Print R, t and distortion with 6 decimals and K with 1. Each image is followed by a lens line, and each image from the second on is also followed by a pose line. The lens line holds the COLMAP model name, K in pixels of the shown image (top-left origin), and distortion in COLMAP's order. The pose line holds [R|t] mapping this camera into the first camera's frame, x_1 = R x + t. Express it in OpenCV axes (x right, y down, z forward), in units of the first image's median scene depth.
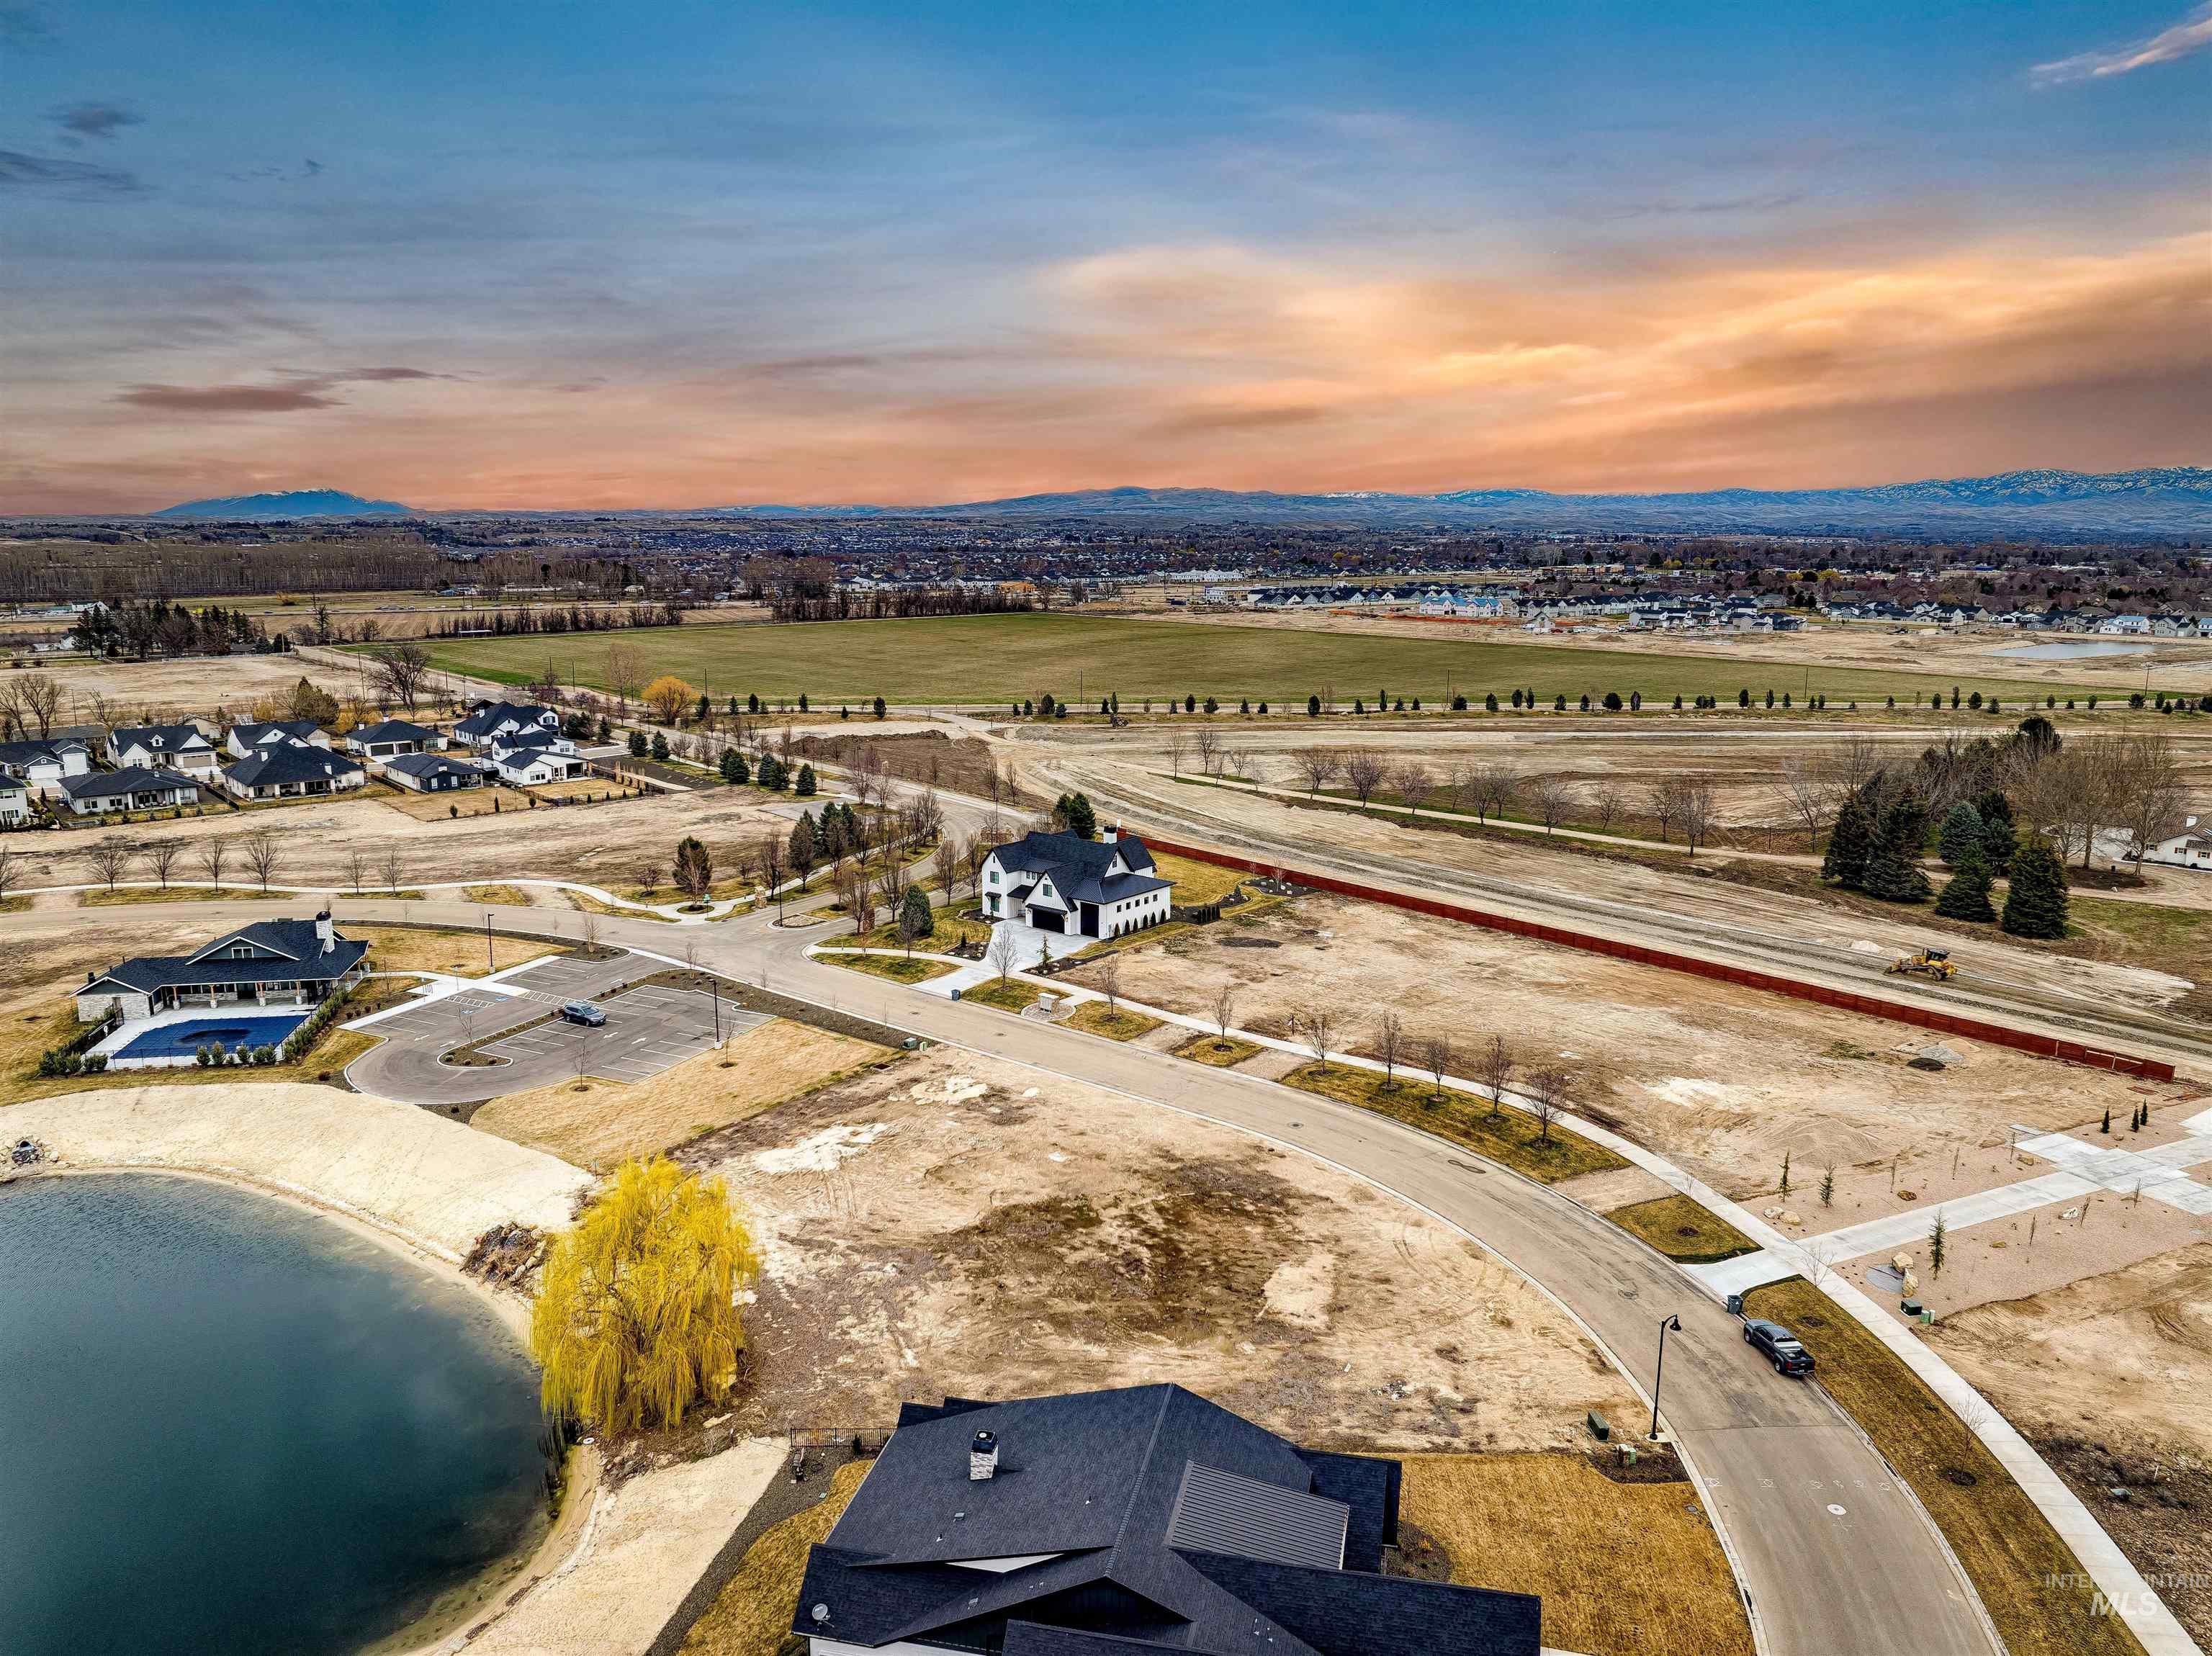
lens RADIAL K [[1555.2, 0, 1106.0], [0, 1555.2, 828.0], [0, 0, 1]] dist [-0.034093, -0.002772]
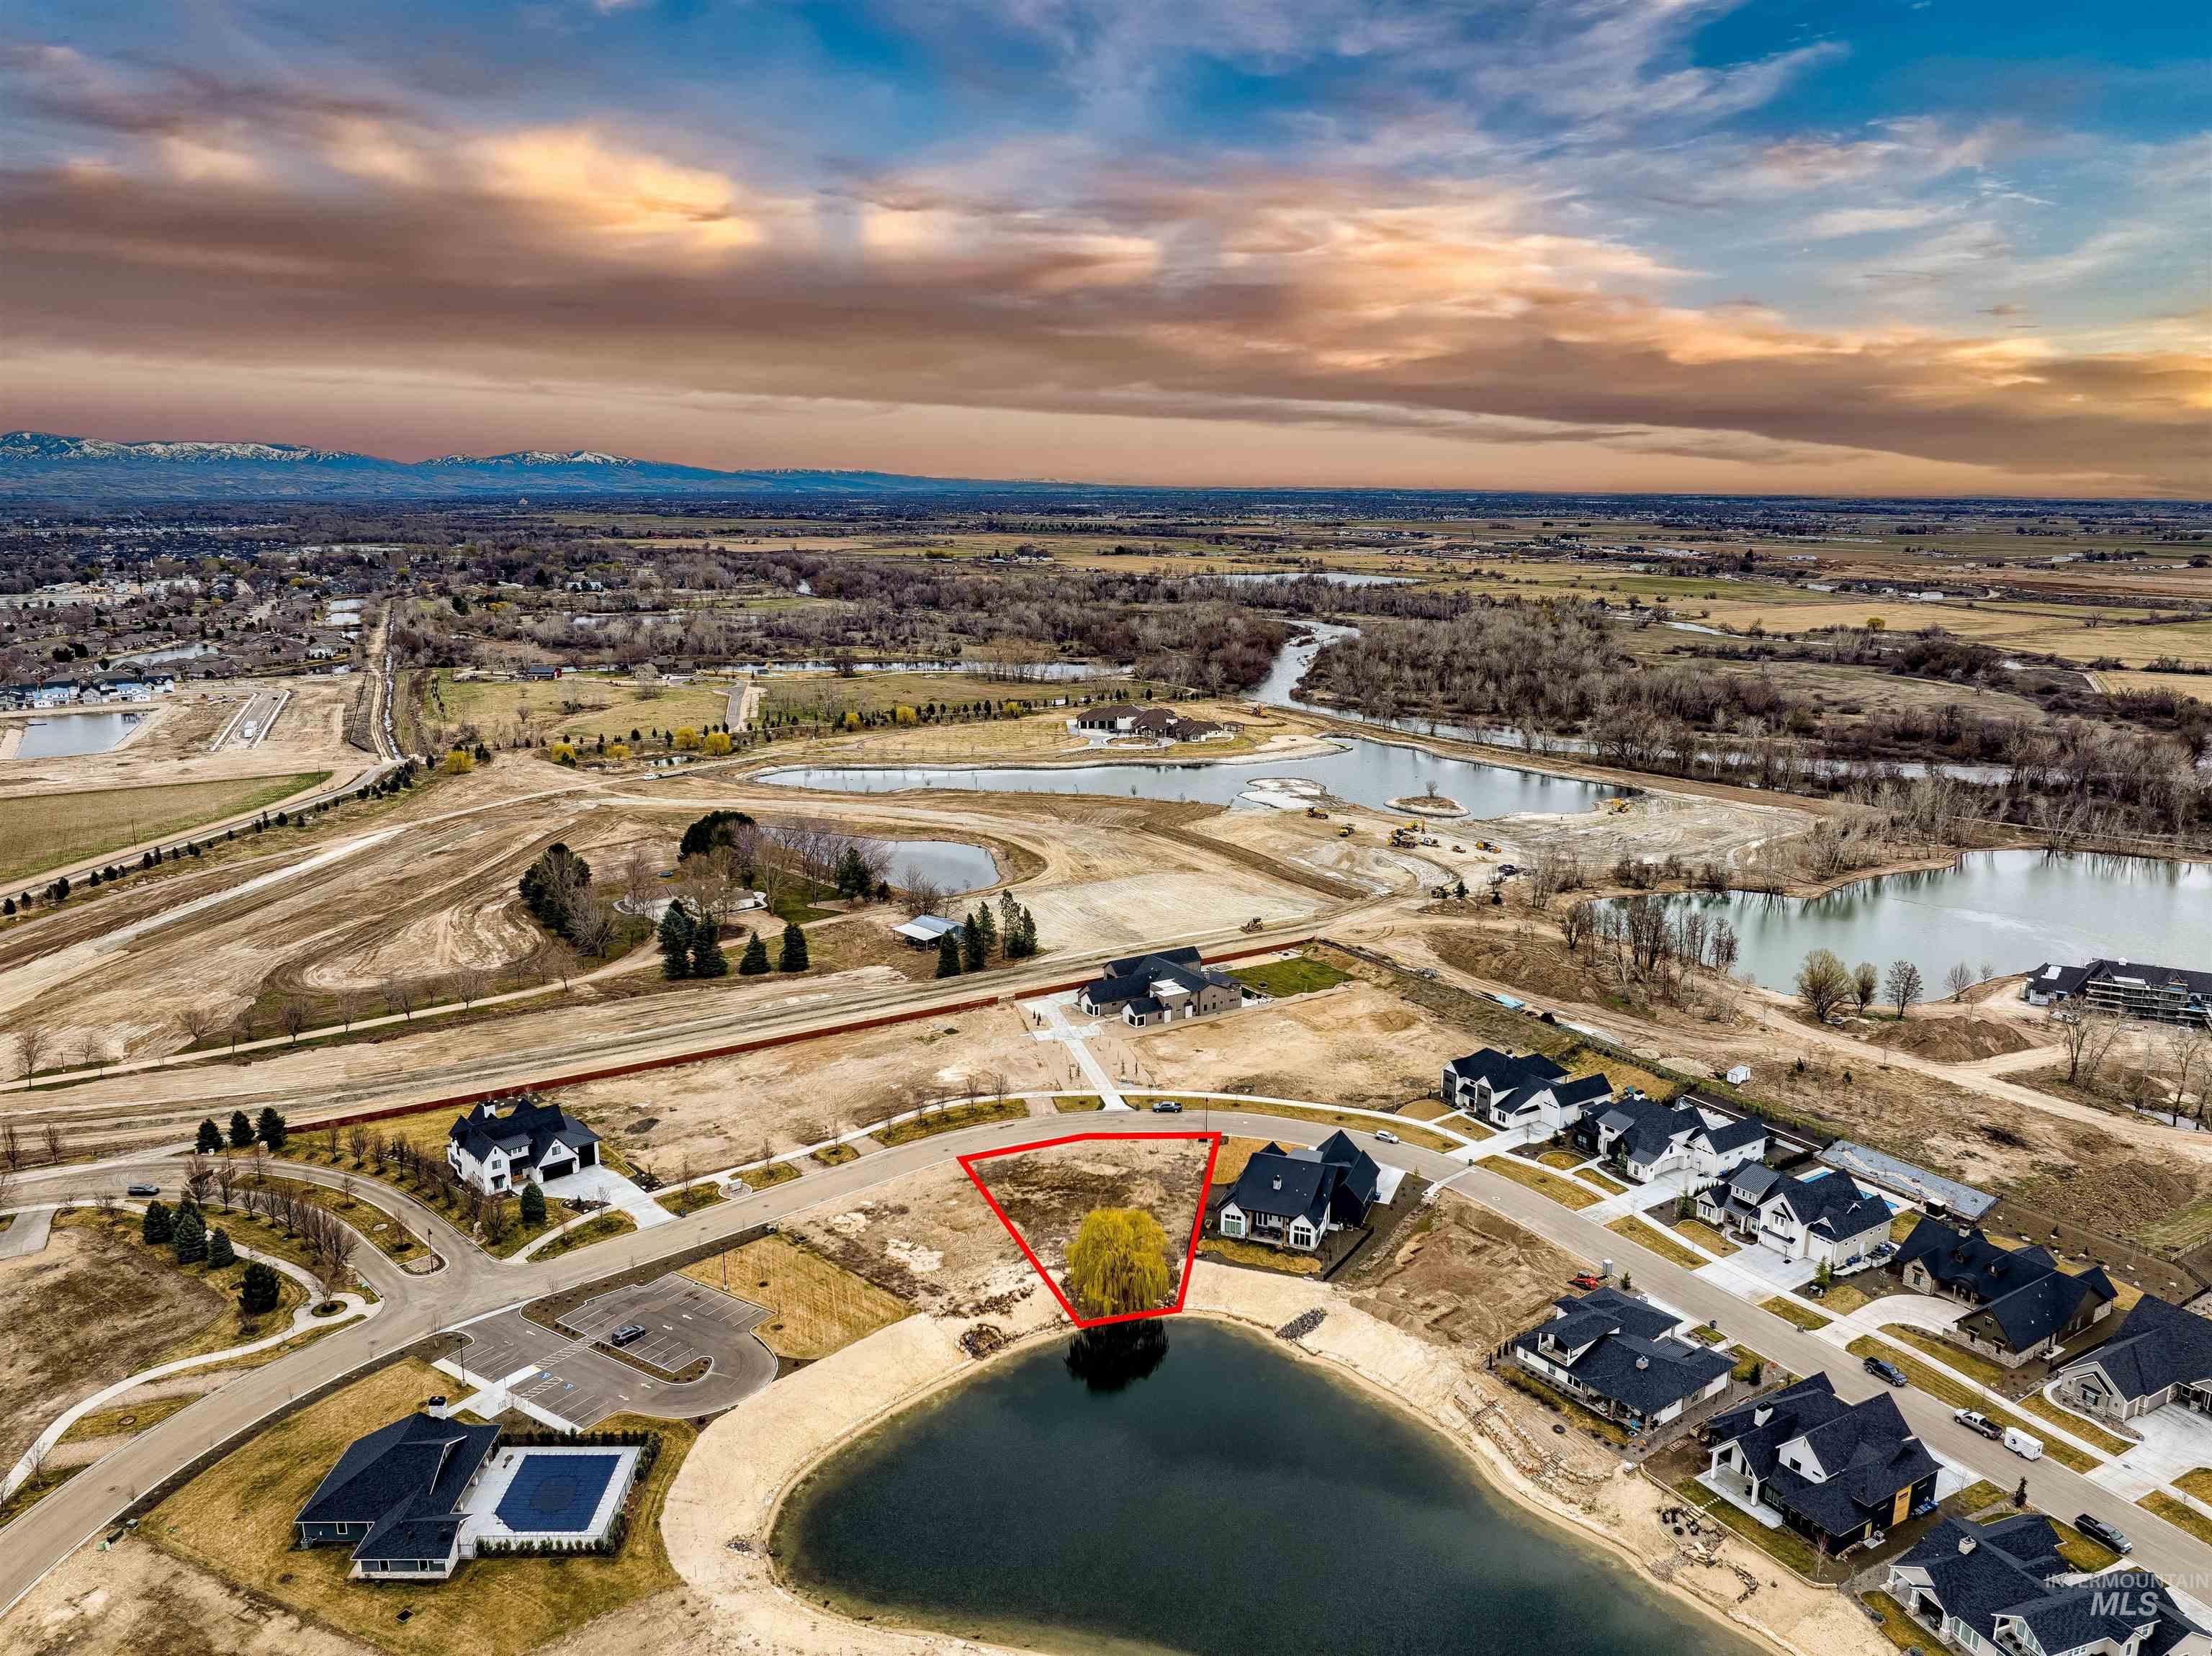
lens RADIAL K [[1555.2, 0, 1106.0], [0, 1555.2, 828.0], [0, 0, 1]] dist [-0.034093, -0.002772]
pose [[0.150791, -0.210737, 0.965843, -1.243962], [0.183695, 0.965971, 0.182086, -0.402242], [-0.971349, 0.149964, 0.184371, 0.219359]]
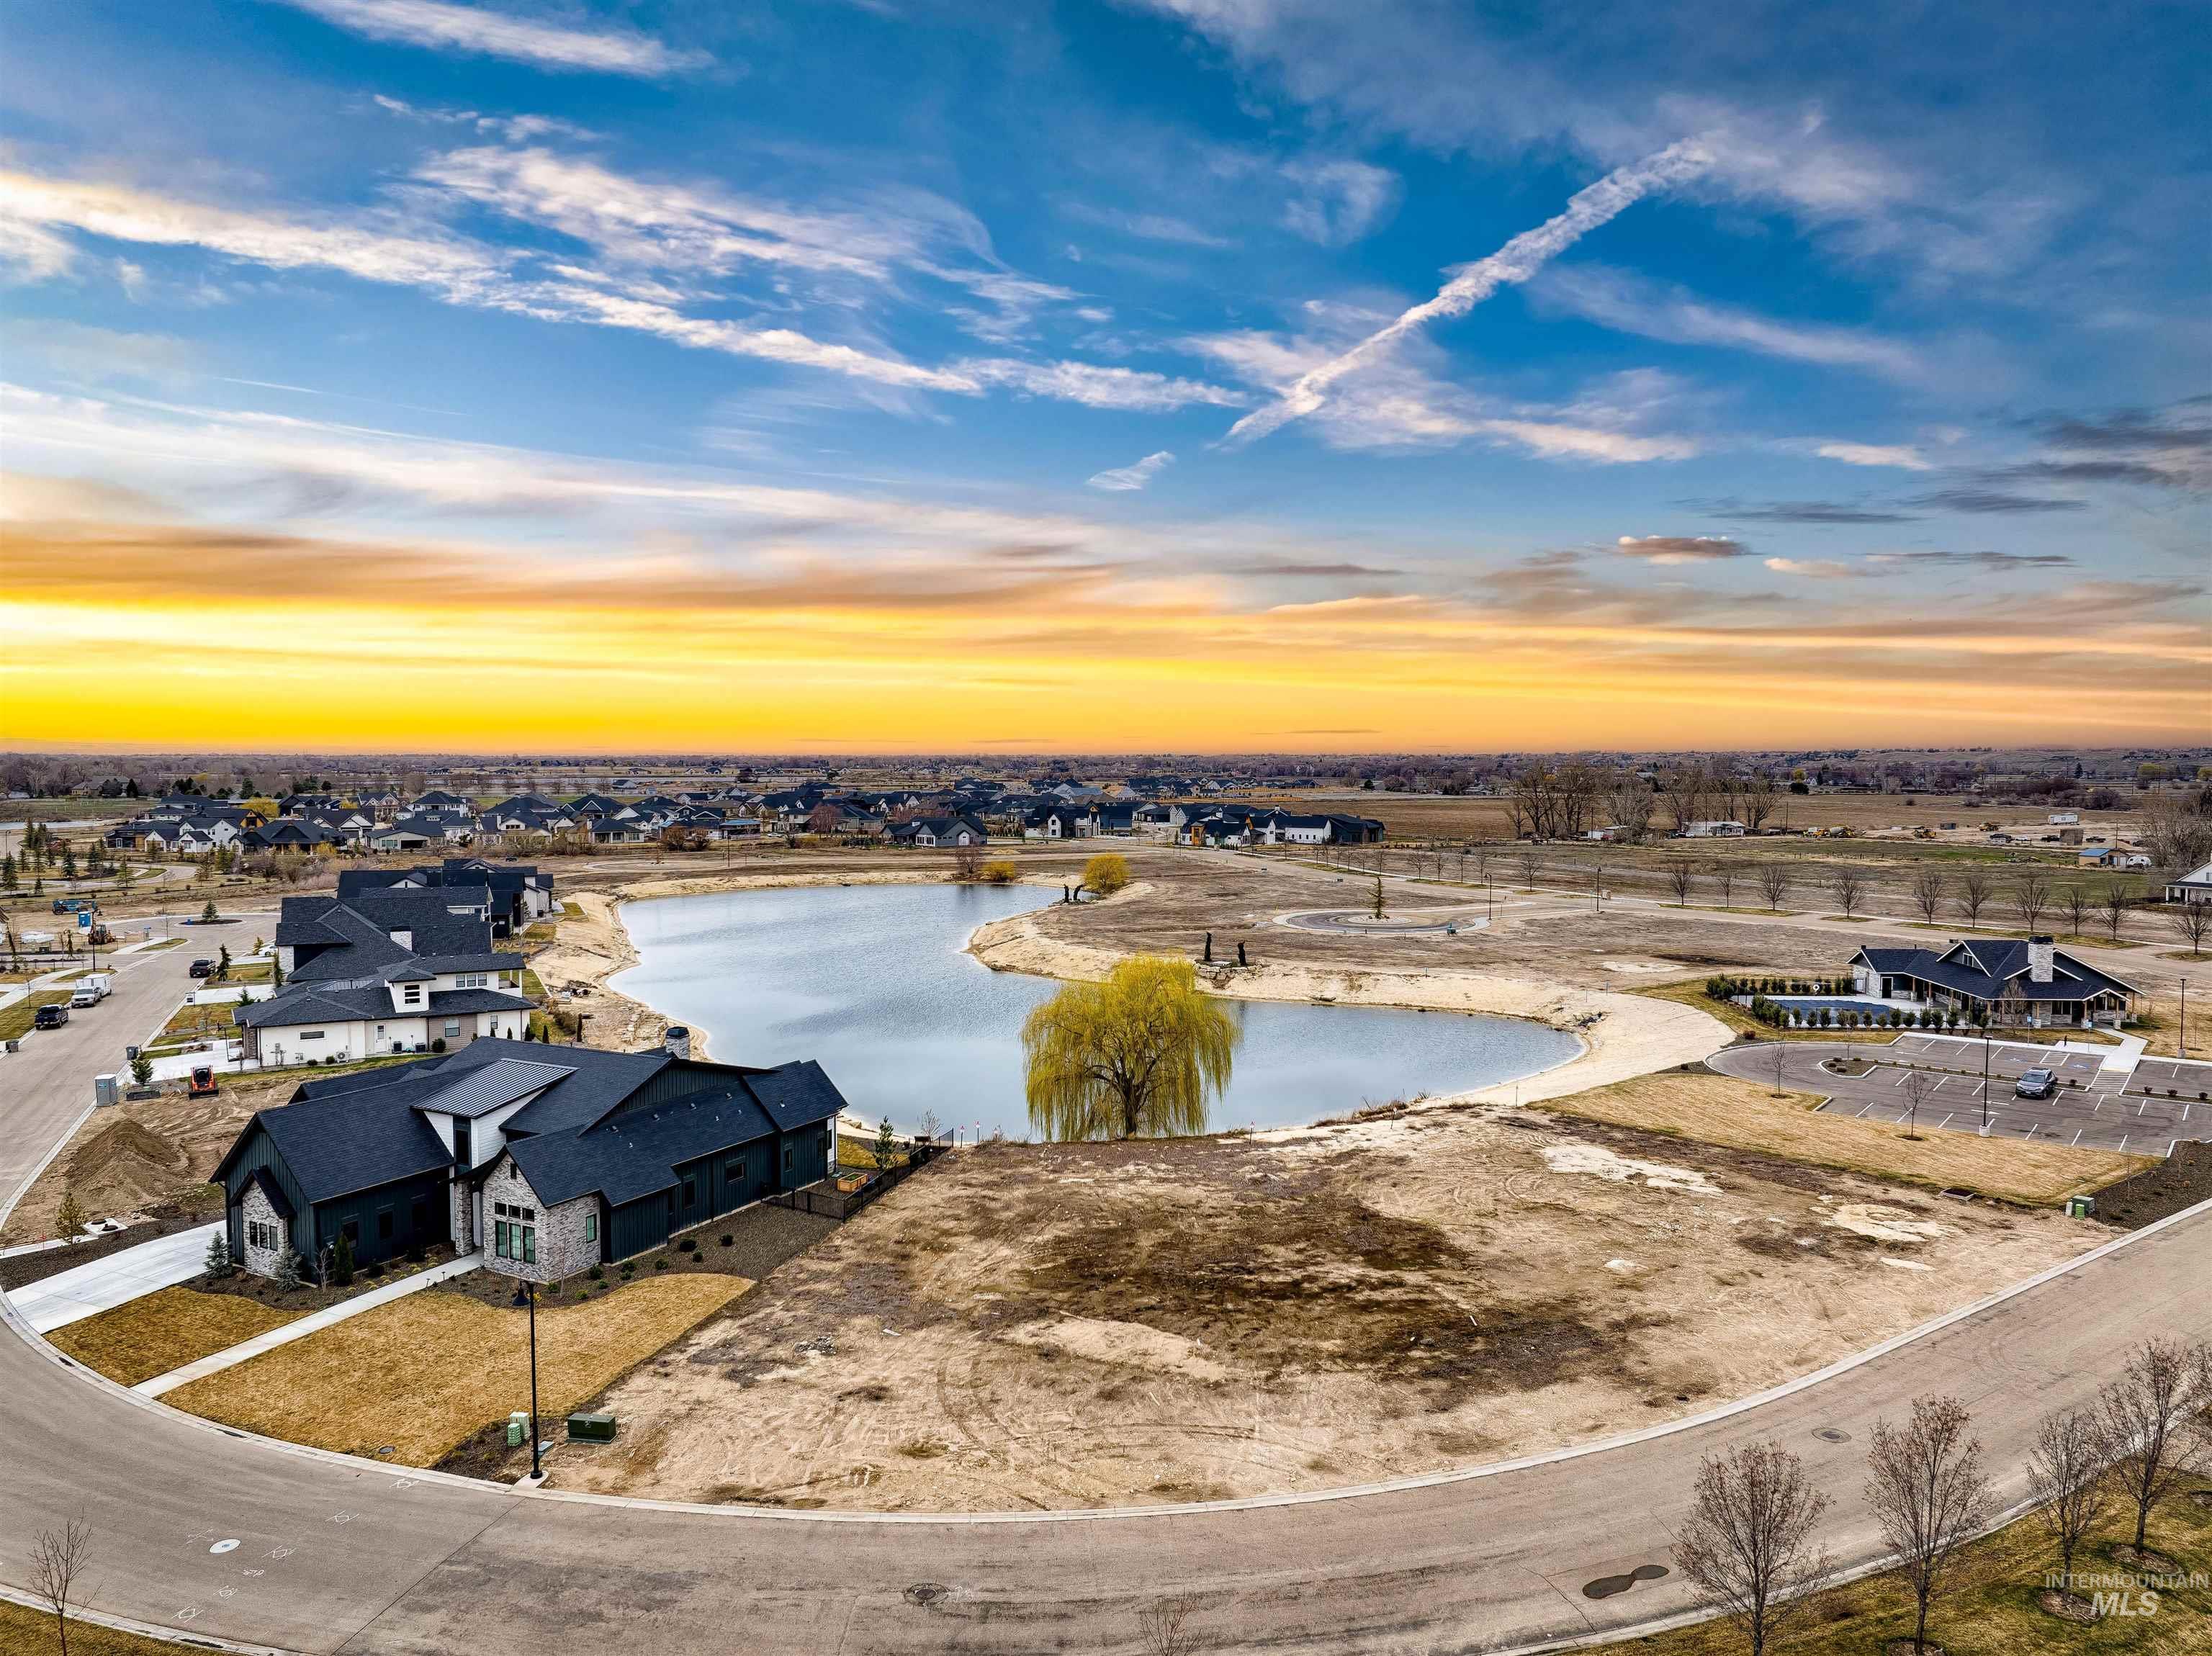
lens RADIAL K [[1555.2, 0, 1106.0], [0, 1555.2, 828.0], [0, 0, 1]] dist [-0.034093, -0.002772]
pose [[-0.243766, 0.045287, -0.968776, 0.406627], [-0.185889, 0.978207, 0.092502, 0.011515], [0.951852, 0.202634, -0.230036, 0.590018]]
